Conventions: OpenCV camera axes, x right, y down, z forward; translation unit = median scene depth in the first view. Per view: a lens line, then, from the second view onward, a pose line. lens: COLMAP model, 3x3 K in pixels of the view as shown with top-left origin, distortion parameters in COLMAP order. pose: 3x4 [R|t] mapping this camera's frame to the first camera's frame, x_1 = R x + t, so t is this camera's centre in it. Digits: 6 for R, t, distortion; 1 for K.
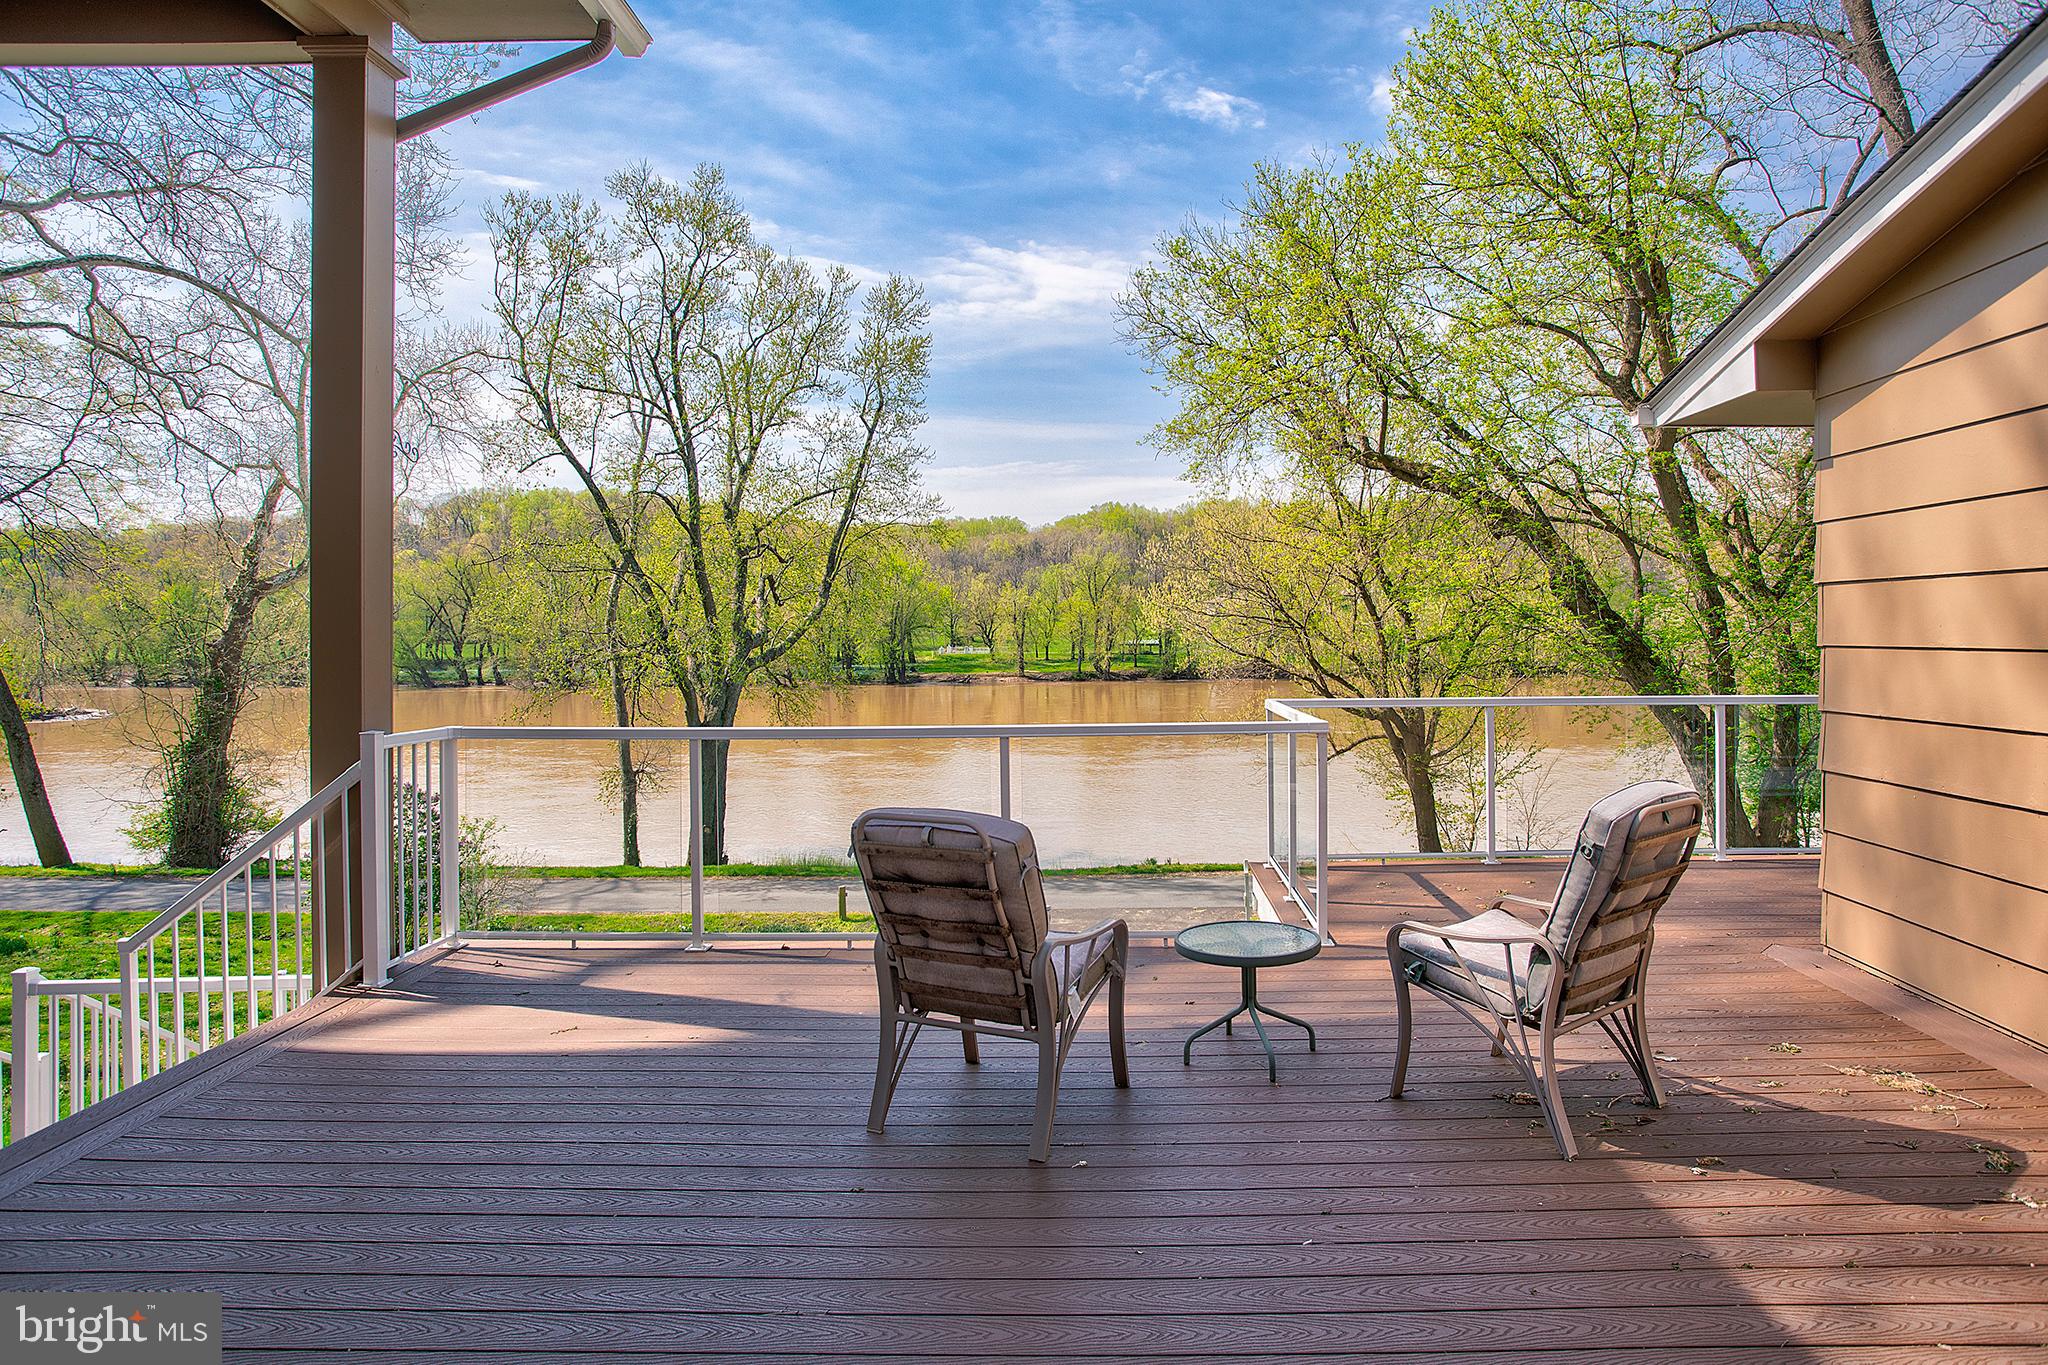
lens RADIAL K [[1135.8, 0, 1093.3], [0, 1135.8, 617.5], [0, 0, 1]] dist [-0.019545, 0.003095]
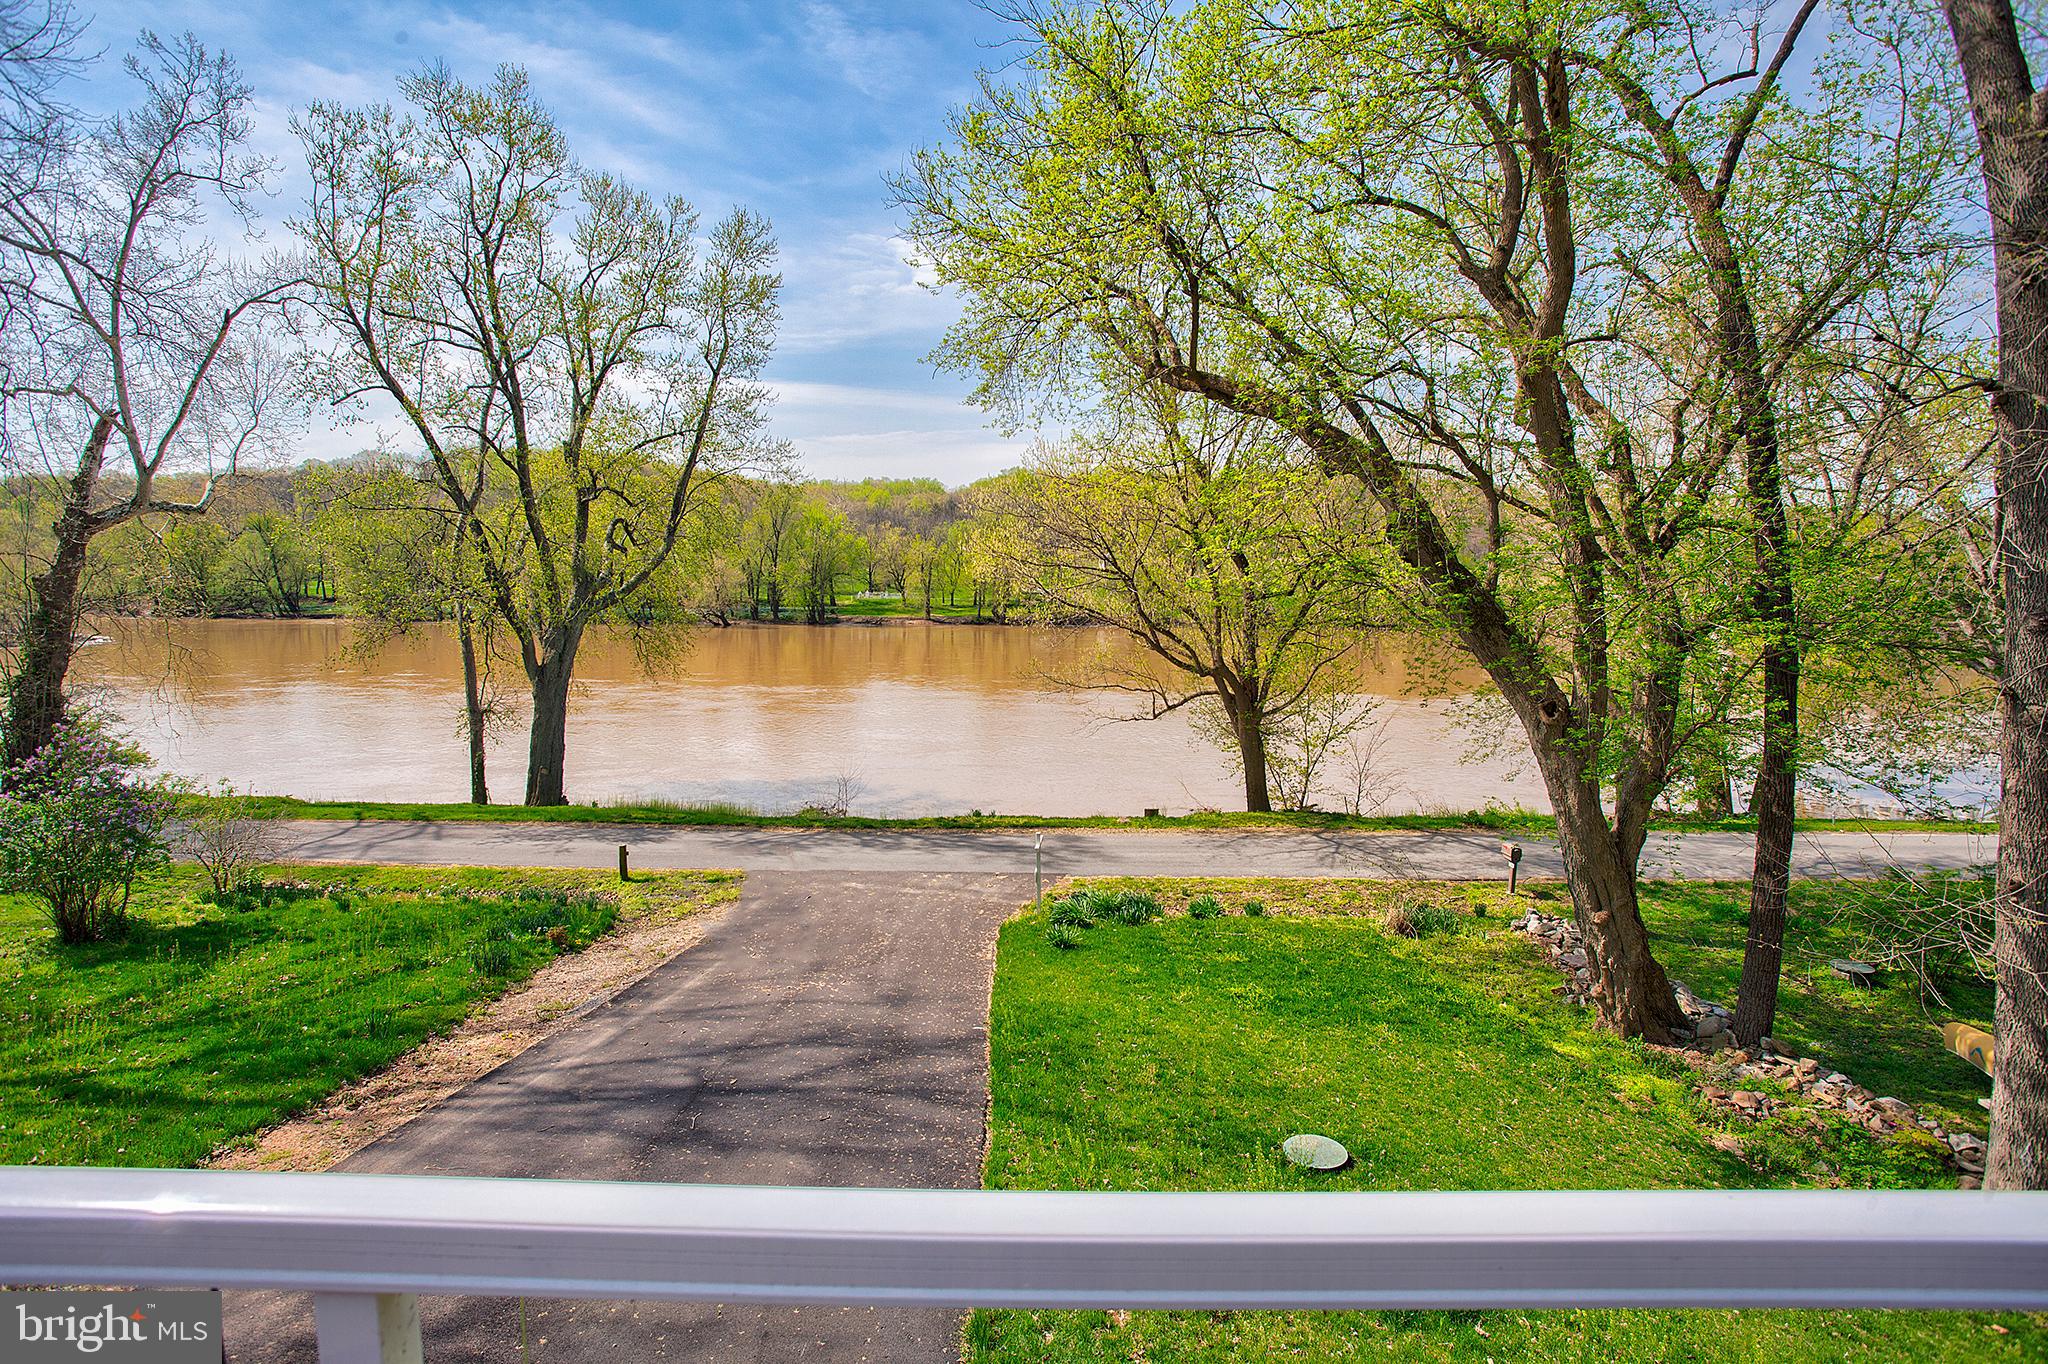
lens RADIAL K [[975.0, 0, 1002.9], [0, 975.0, 672.6], [0, 0, 1]] dist [-0.023032, 0.009655]
pose [[0.999823, 0.018828, -0.000107, 0.064014], [-0.018712, 0.994246, 0.105474, 0.001753], [0.002092, -0.105453, 0.994422, 0.145446]]
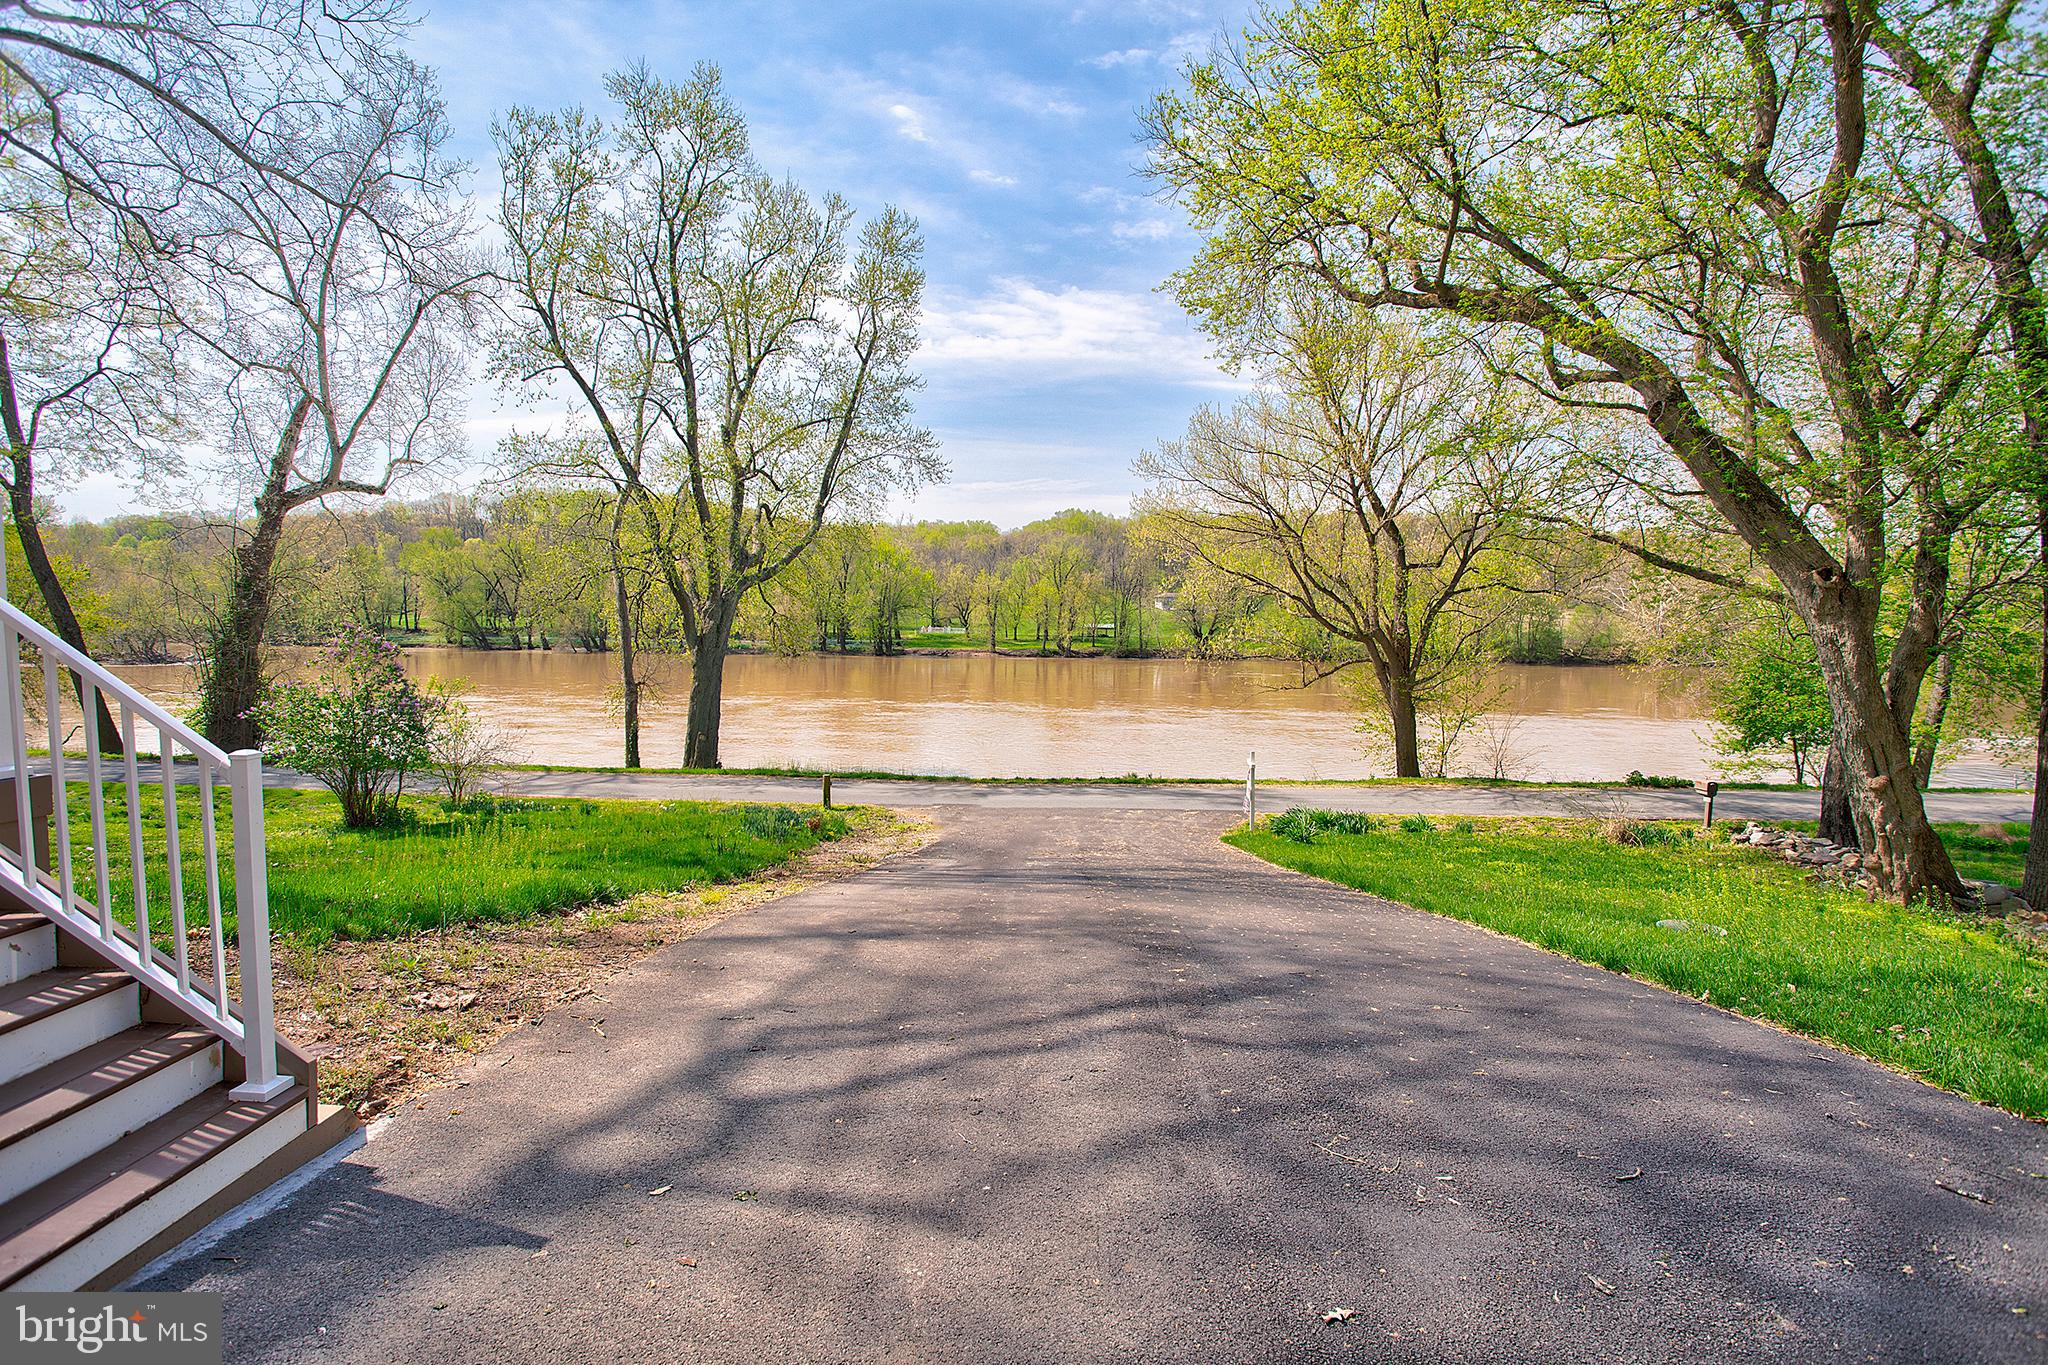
lens RADIAL K [[975.0, 0, 1005.2], [0, 975.0, 675.3], [0, 0, 1]] dist [-0.023032, 0.009655]
pose [[0.998511, 0.027393, -0.047171, -0.020823], [-0.024420, 0.997747, 0.062490, 0.067183], [0.048776, -0.061245, 0.996930, 0.118968]]
